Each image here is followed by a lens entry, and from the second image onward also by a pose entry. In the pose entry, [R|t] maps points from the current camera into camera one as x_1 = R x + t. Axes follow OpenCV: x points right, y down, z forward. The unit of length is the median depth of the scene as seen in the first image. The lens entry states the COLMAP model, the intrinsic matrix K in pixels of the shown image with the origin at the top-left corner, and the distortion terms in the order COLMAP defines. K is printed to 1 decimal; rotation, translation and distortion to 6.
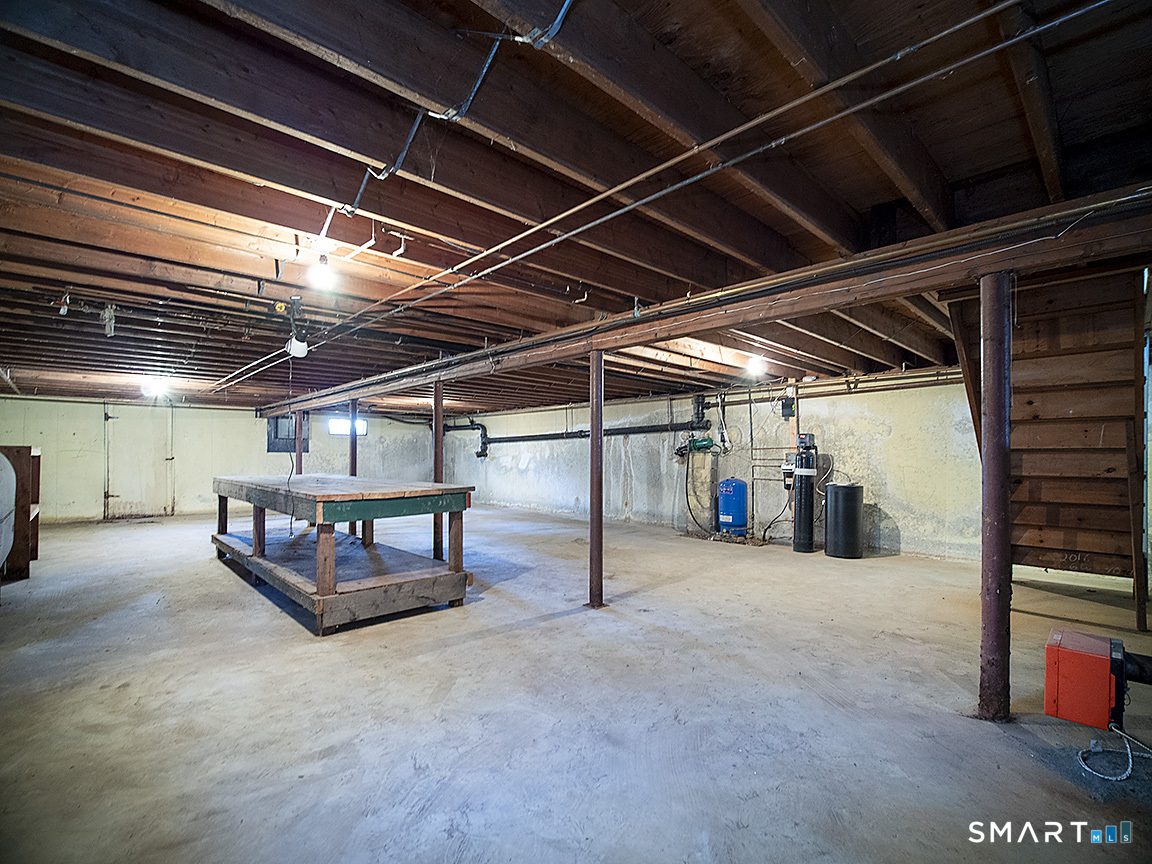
lens RADIAL K [[535.3, 0, 580.6], [0, 535.3, 431.6], [0, 0, 1]] dist [-0.016351, -0.000709]
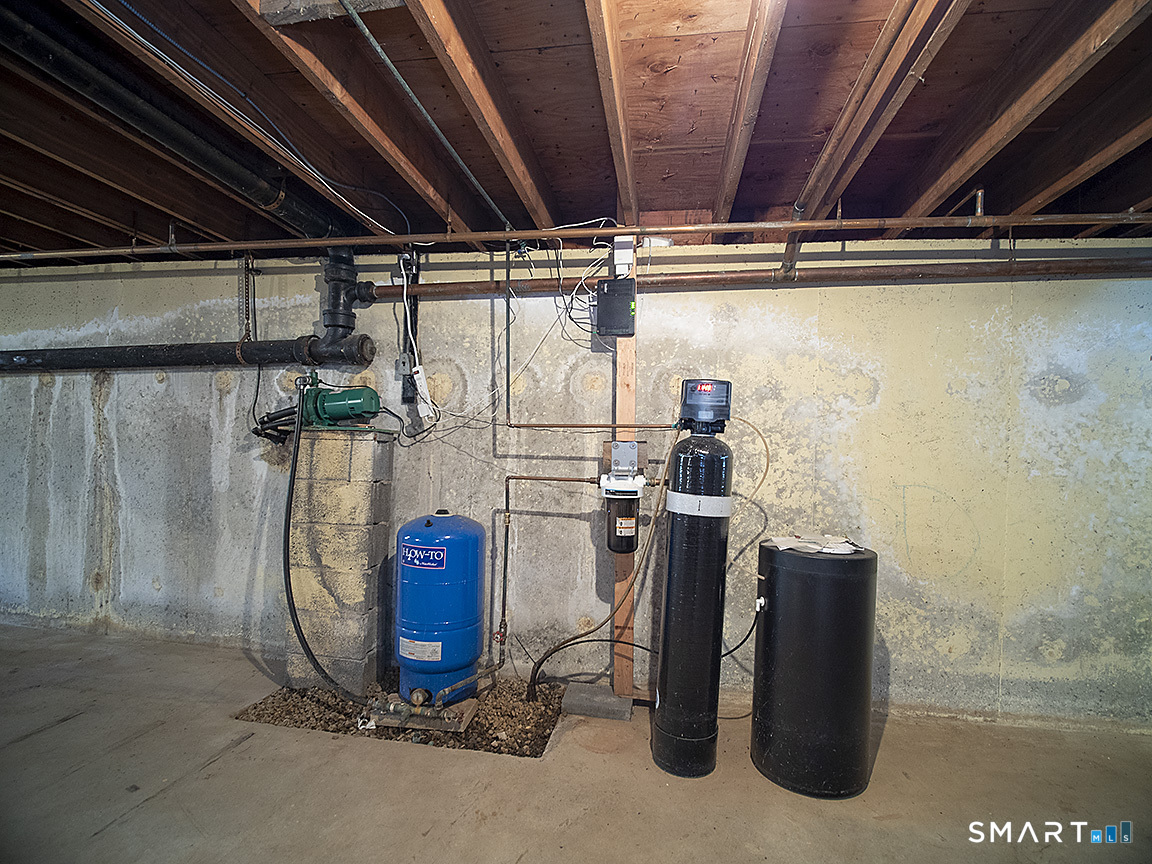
lens RADIAL K [[535.3, 0, 580.6], [0, 535.3, 431.6], [0, 0, 1]] dist [-0.016351, -0.000709]
pose [[0.798532, 0.016081, 0.601737, 0.147555], [-0.049755, 0.997986, 0.039356, 0.018606], [-0.599892, -0.061366, 0.797724, 0.656644]]
